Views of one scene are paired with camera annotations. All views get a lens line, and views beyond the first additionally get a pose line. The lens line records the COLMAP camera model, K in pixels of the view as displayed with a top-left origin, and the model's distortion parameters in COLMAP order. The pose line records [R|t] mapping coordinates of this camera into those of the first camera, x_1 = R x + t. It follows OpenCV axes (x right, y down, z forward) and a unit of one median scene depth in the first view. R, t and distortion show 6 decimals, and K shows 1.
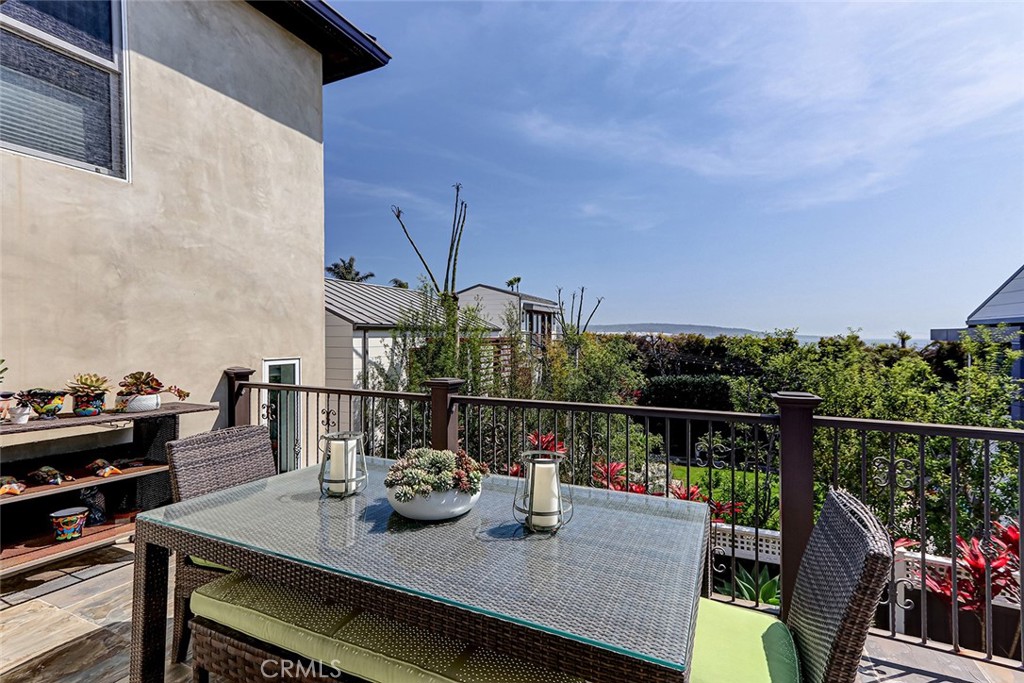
lens RADIAL K [[468.6, 0, 512.0], [0, 468.6, 341.5], [0, 0, 1]] dist [0.014564, 0.000099]
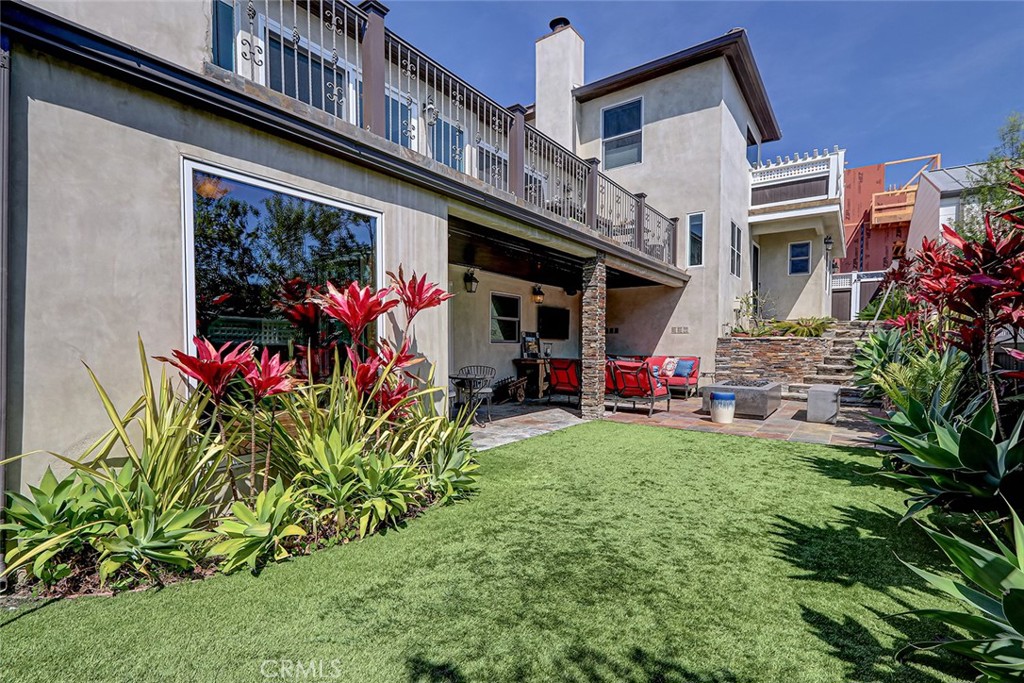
lens RADIAL K [[474.5, 0, 529.6], [0, 474.5, 364.3], [0, 0, 1]] dist [0.000250, -0.000109]
pose [[-0.158679, 0.044369, -0.986333, 2.046939], [-0.005917, 0.998929, 0.045887, 0.709034], [0.987312, 0.013118, -0.158247, 0.608835]]
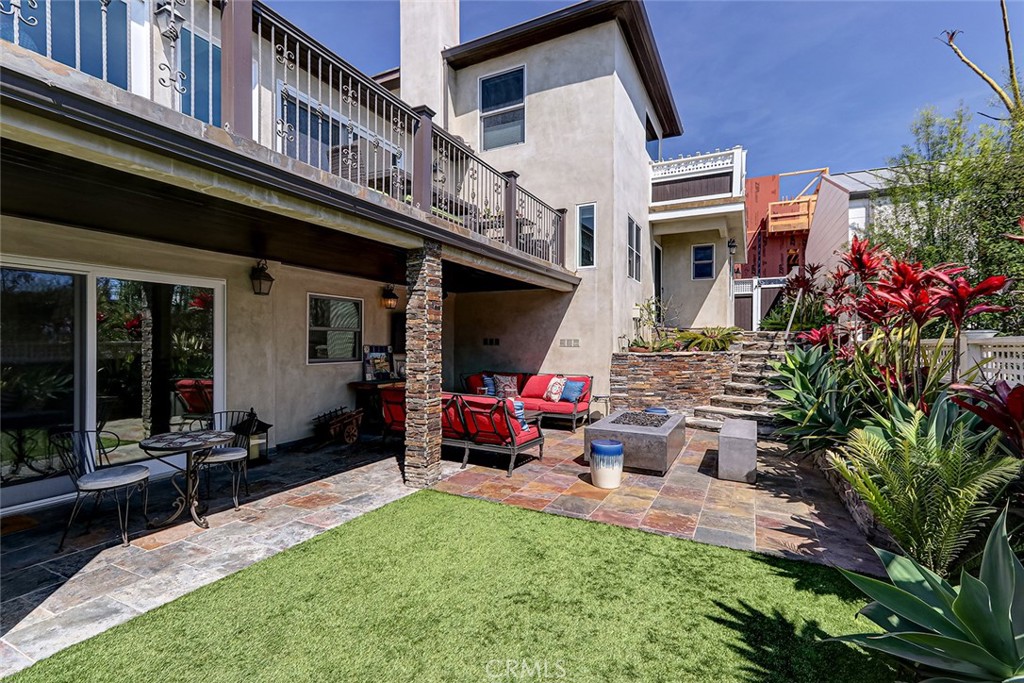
lens RADIAL K [[468.6, 0, 512.0], [0, 468.6, 341.5], [0, 0, 1]] dist [0.014564, 0.000099]
pose [[-0.029391, 0.000848, -0.999568, 1.500019], [-0.012022, 0.999927, 0.001202, 0.632626], [0.999496, 0.012053, -0.029379, 0.803227]]
